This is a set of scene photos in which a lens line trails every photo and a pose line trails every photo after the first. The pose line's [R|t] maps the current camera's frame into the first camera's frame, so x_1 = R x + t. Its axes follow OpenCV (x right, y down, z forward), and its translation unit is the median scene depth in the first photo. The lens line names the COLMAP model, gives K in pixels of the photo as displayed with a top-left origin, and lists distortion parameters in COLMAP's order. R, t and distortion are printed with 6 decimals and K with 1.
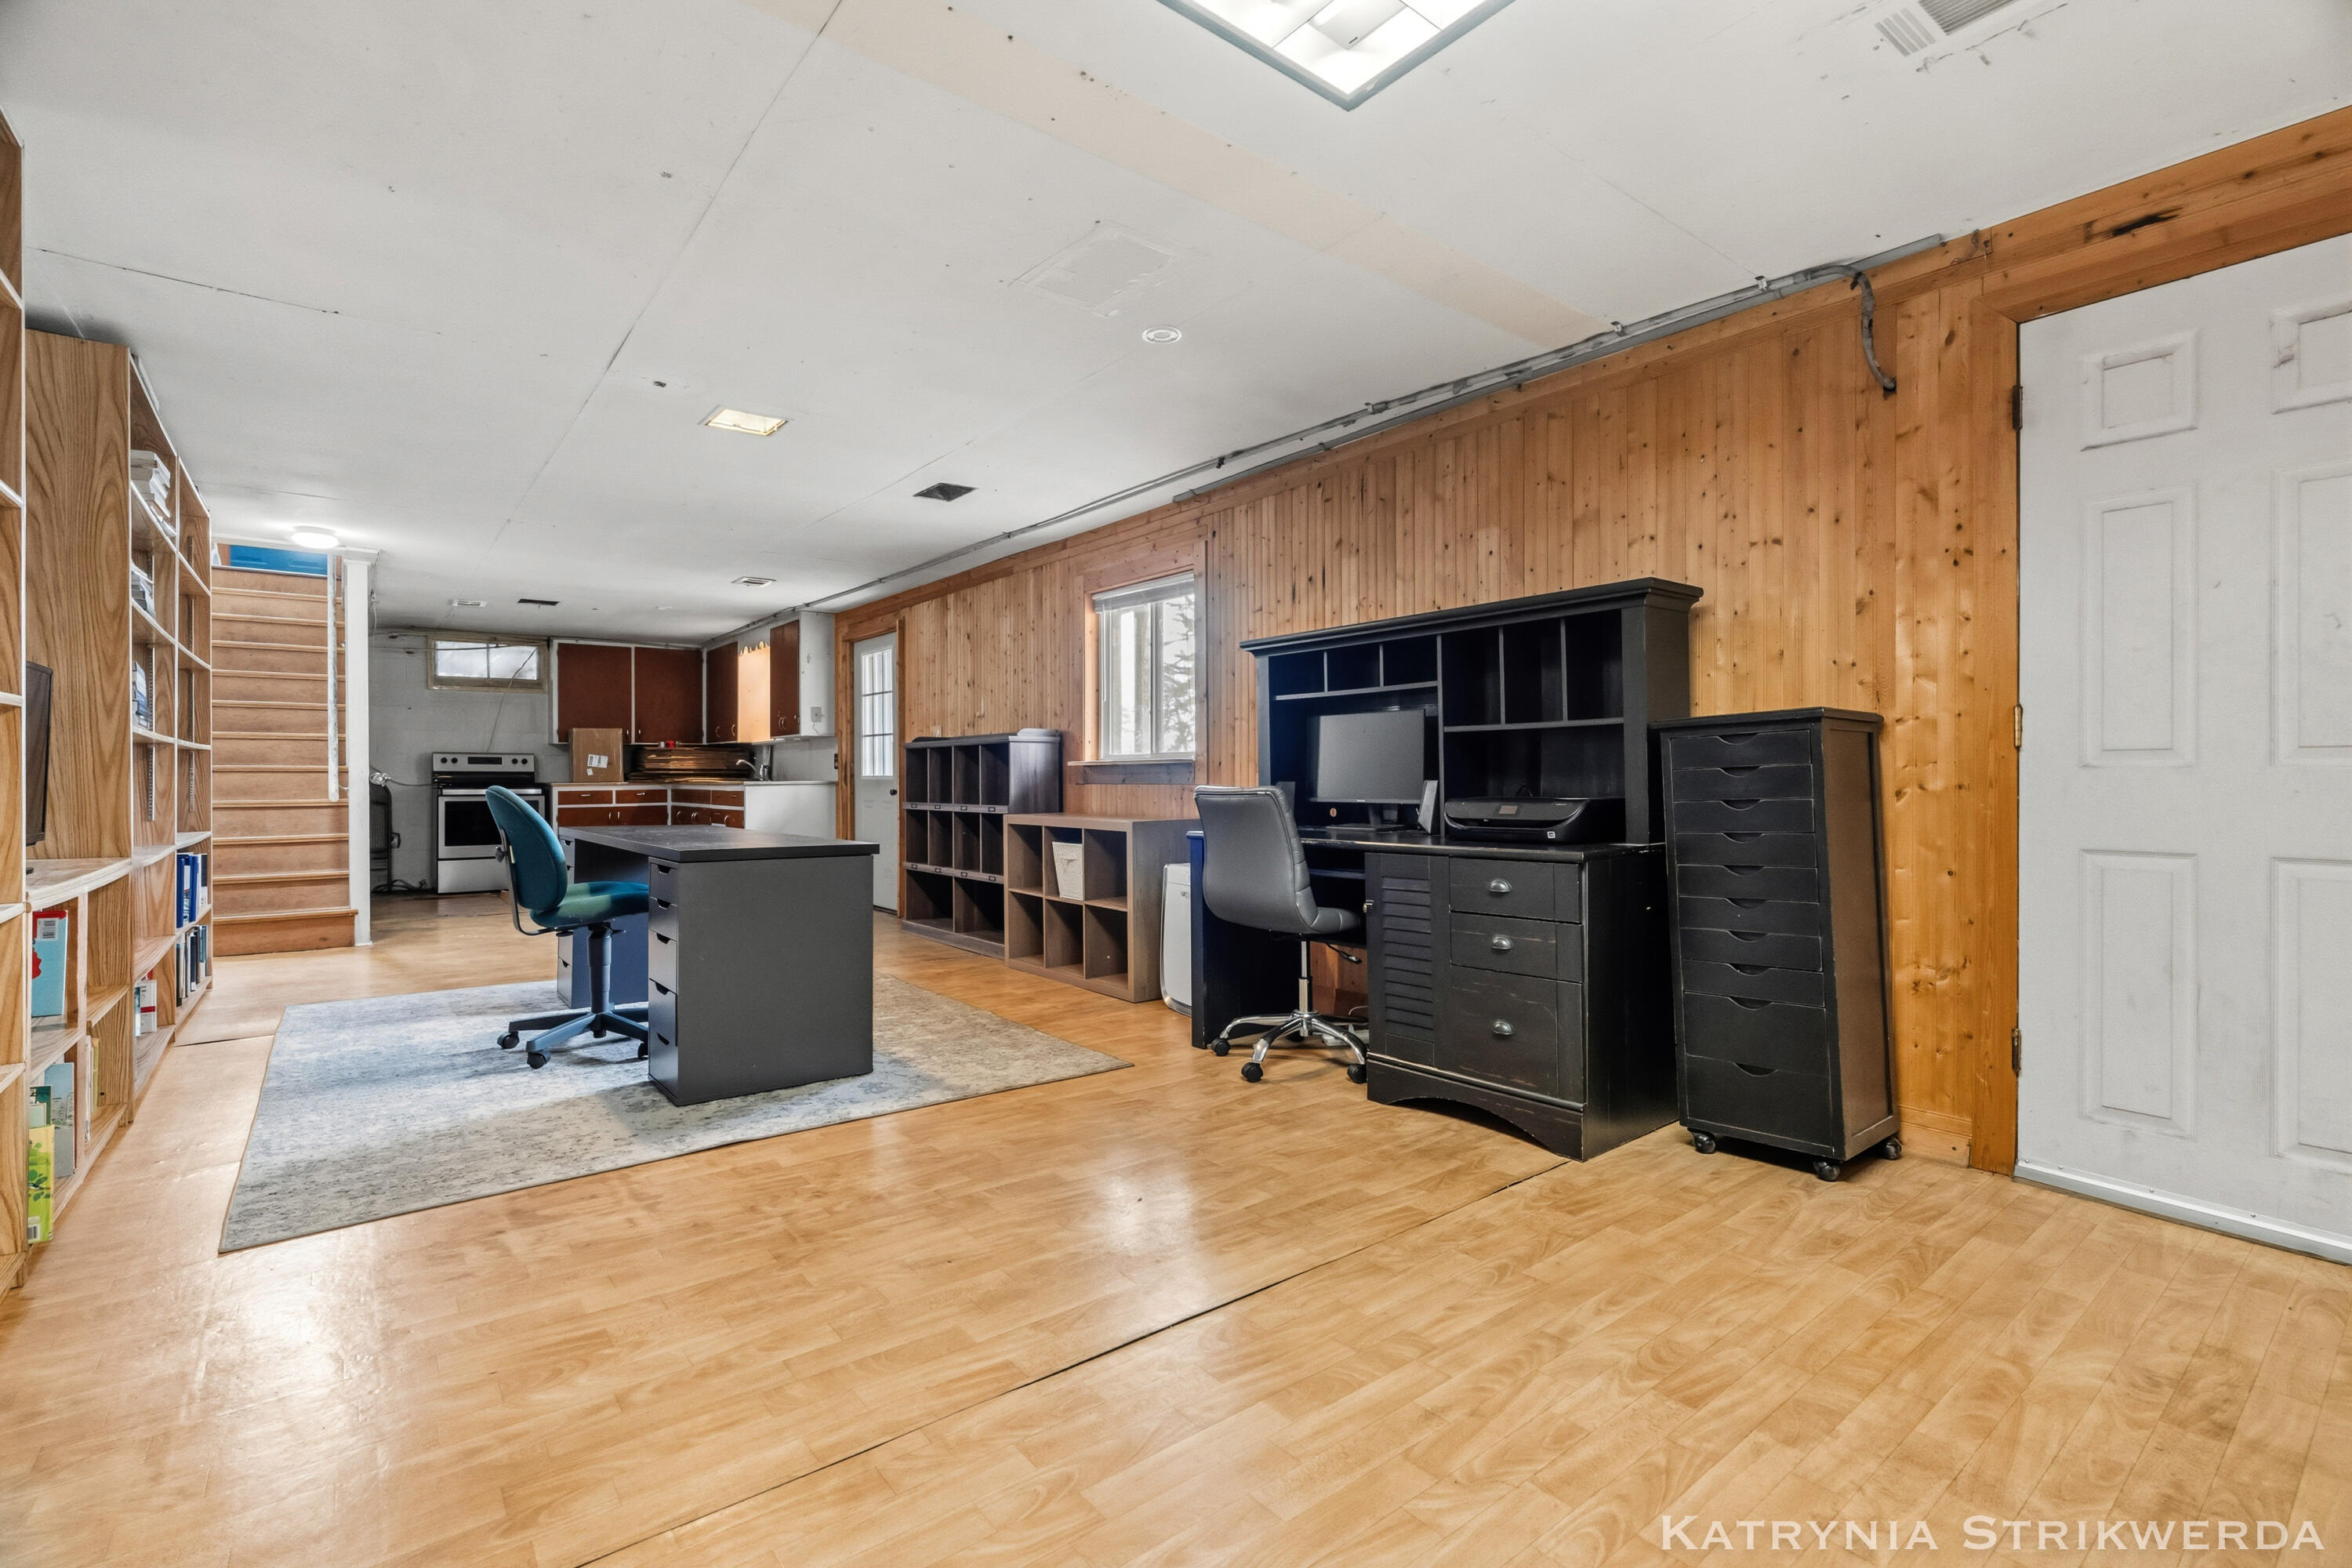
lens RADIAL K [[1074.5, 0, 1187.0], [0, 1074.5, 777.9], [0, 0, 1]] dist [-0.009450, 0.003737]
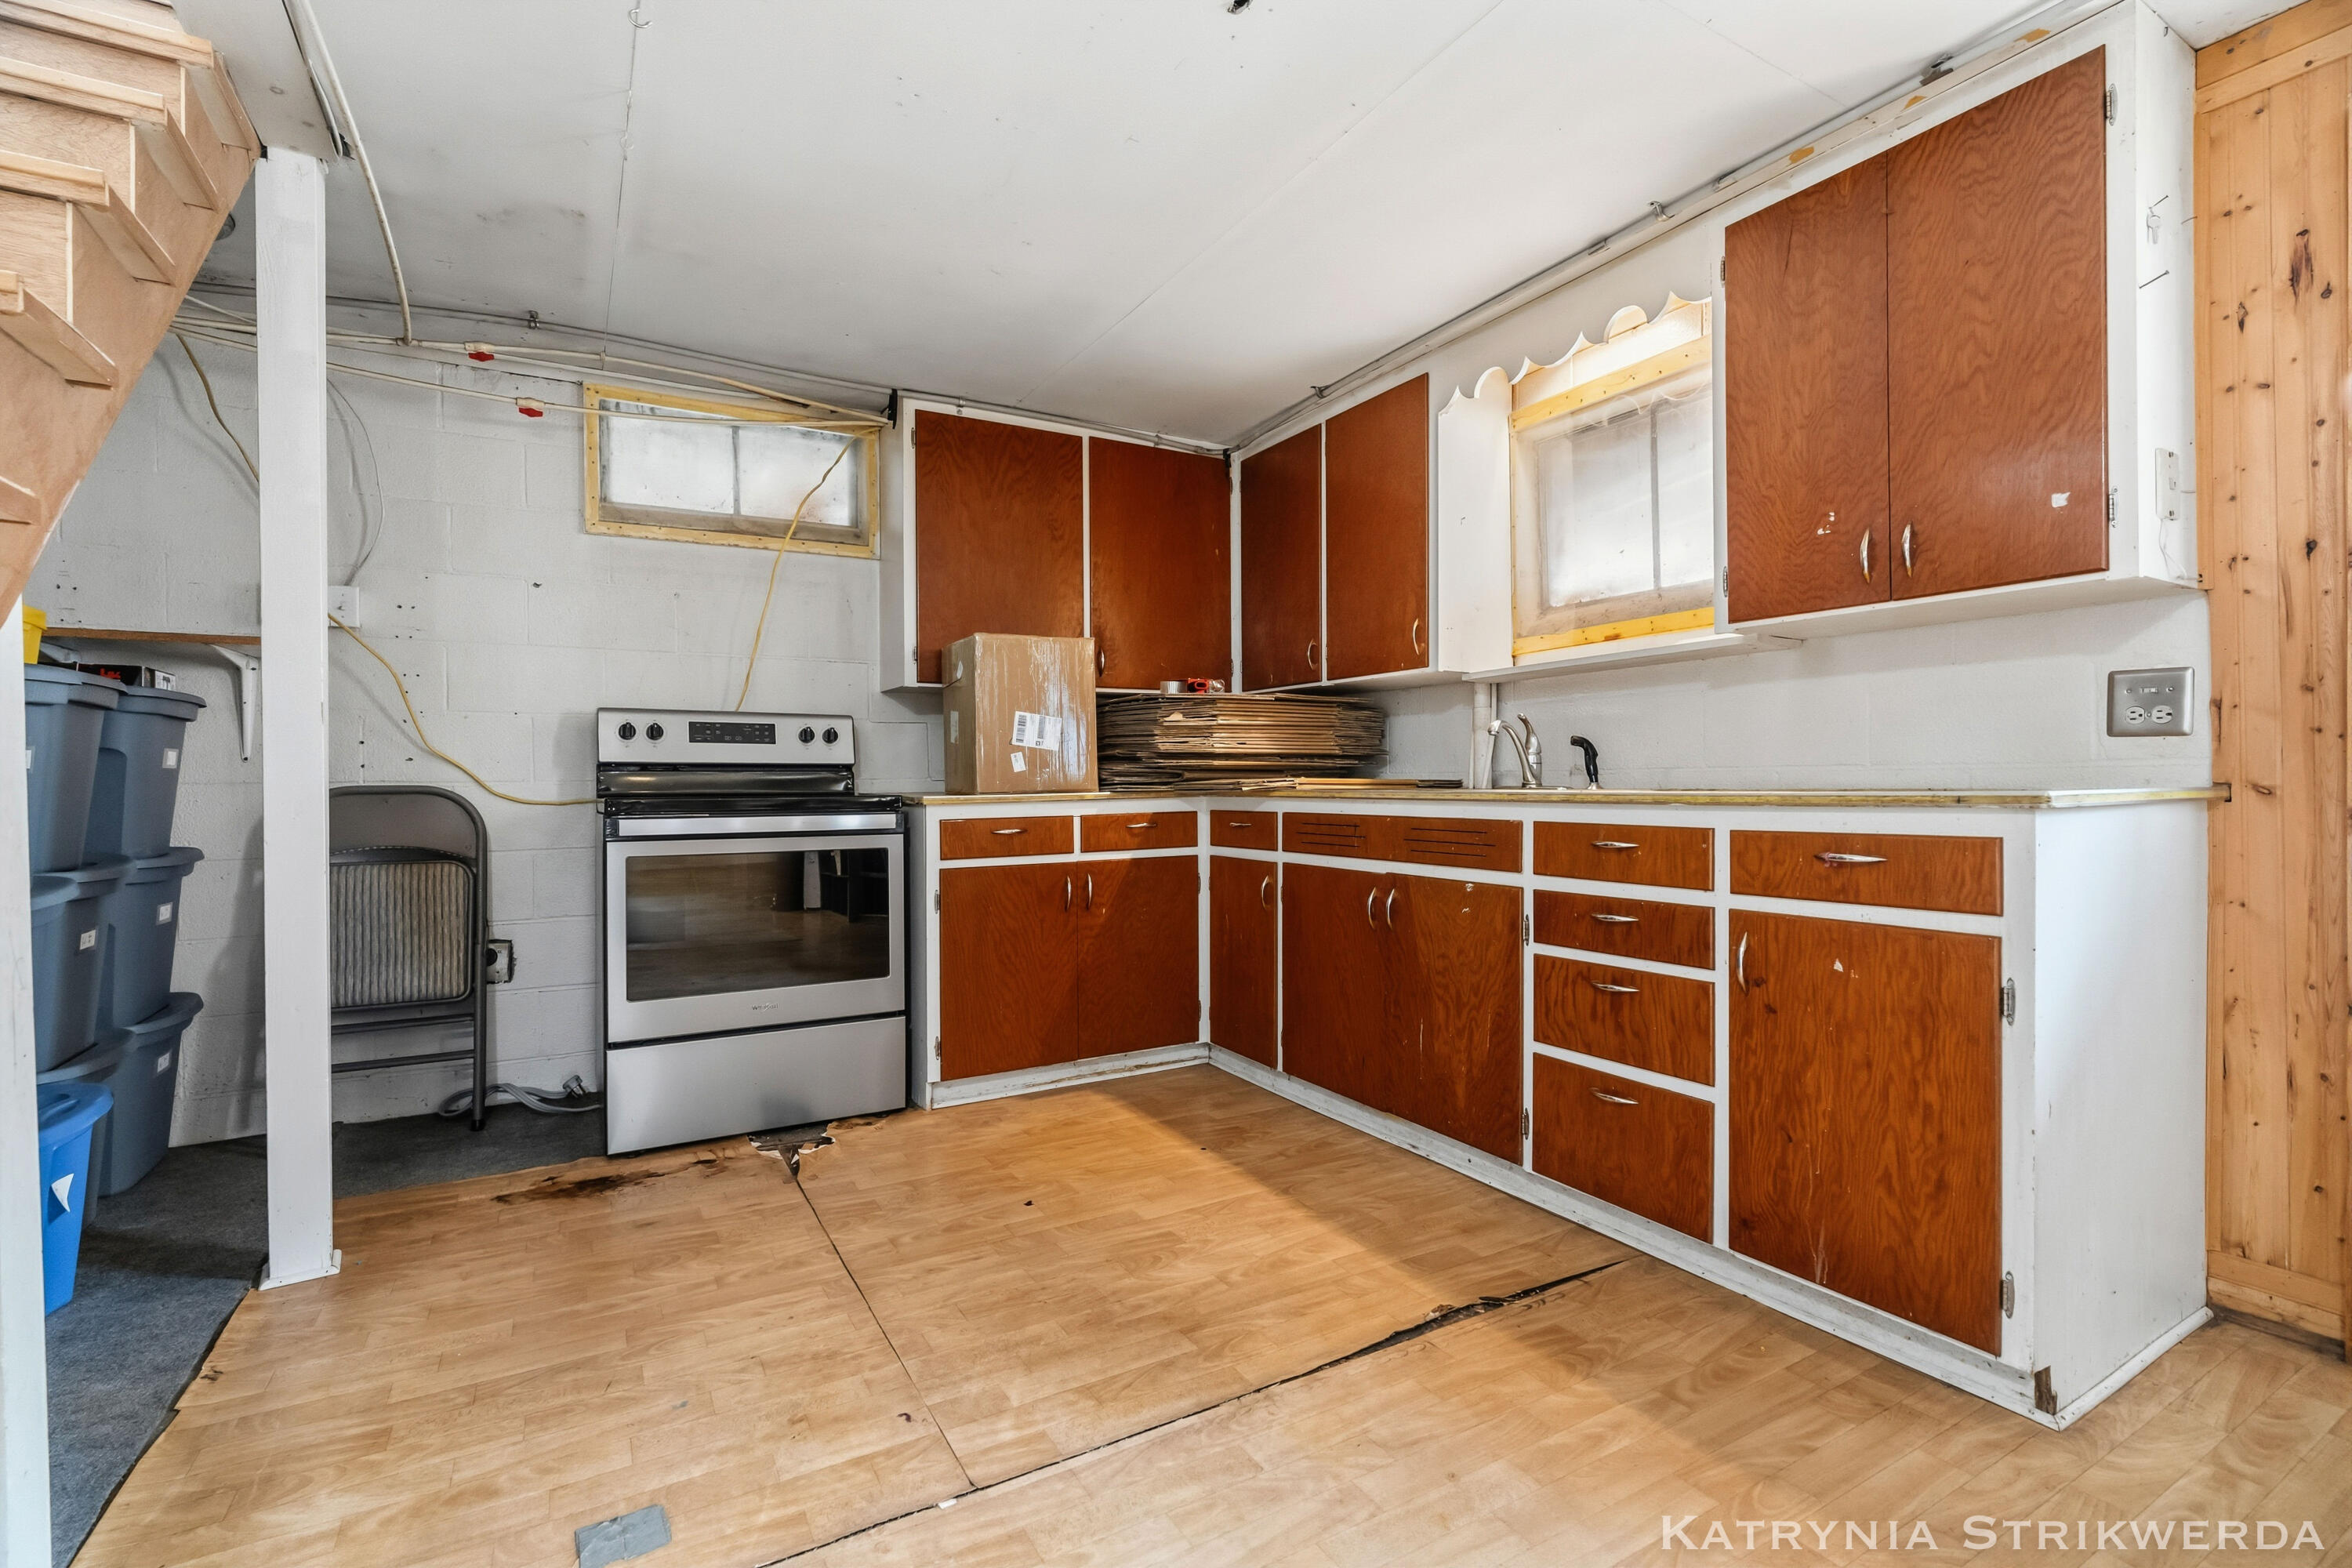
lens RADIAL K [[1074.5, 0, 1173.4], [0, 1074.5, 786.2], [0, 0, 1]] dist [-0.009450, 0.003737]
pose [[0.987900, -0.006694, -0.154947, -0.447596], [0.007164, 0.999971, 0.002471, 0.001585], [0.154926, -0.003551, 0.987920, 0.657868]]
